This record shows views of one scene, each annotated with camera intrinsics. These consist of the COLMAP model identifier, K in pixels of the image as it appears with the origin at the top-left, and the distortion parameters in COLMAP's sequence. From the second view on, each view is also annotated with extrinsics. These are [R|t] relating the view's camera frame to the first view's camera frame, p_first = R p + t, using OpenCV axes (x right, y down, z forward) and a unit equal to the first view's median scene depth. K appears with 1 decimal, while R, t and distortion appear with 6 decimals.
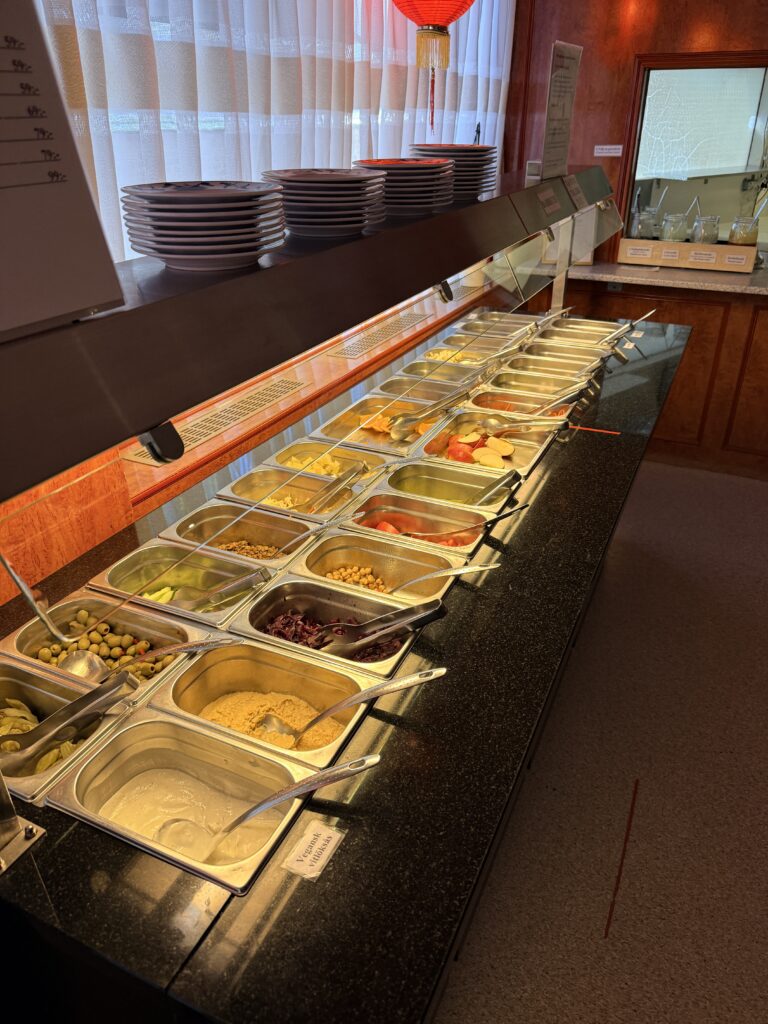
lens RADIAL K [[726.0, 0, 386.1], [0, 726.0, 512.8], [0, 0, 1]] dist [-0.002986, -0.008085]
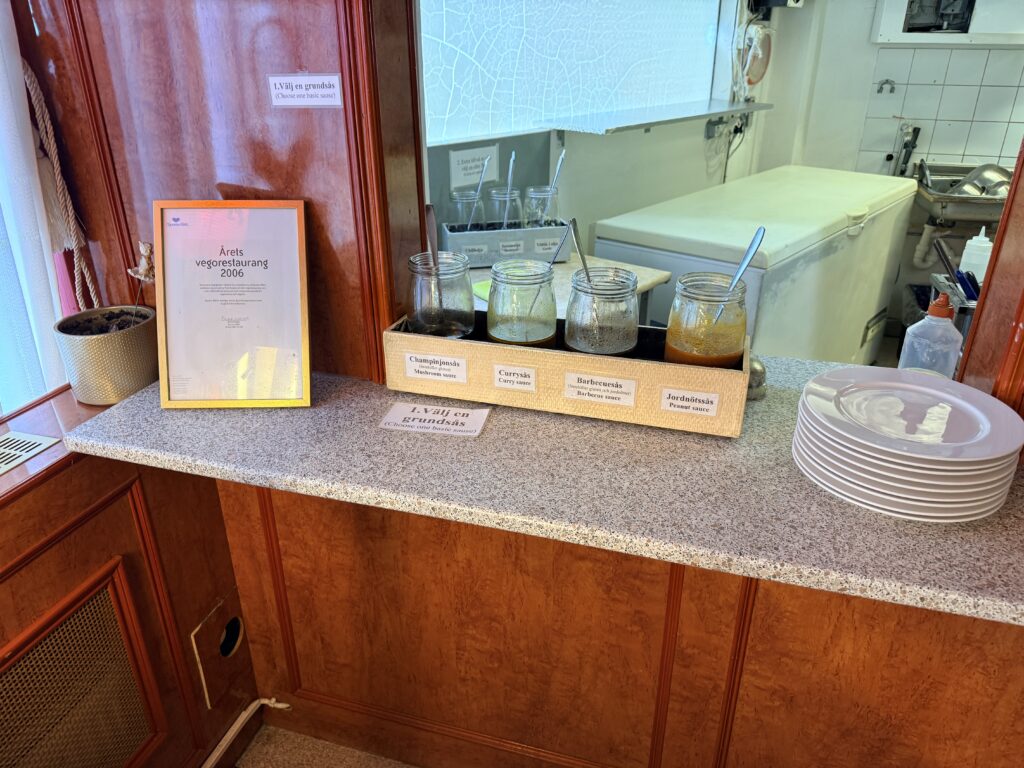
lens RADIAL K [[726.0, 0, 508.6], [0, 726.0, 382.4], [0, 0, 1]] dist [-0.002986, -0.008085]
pose [[0.986648, -0.069275, 0.147401, 0.320411], [0.078619, 0.995185, -0.058527, -0.316530], [-0.142637, 0.069334, 0.987344, 0.621246]]
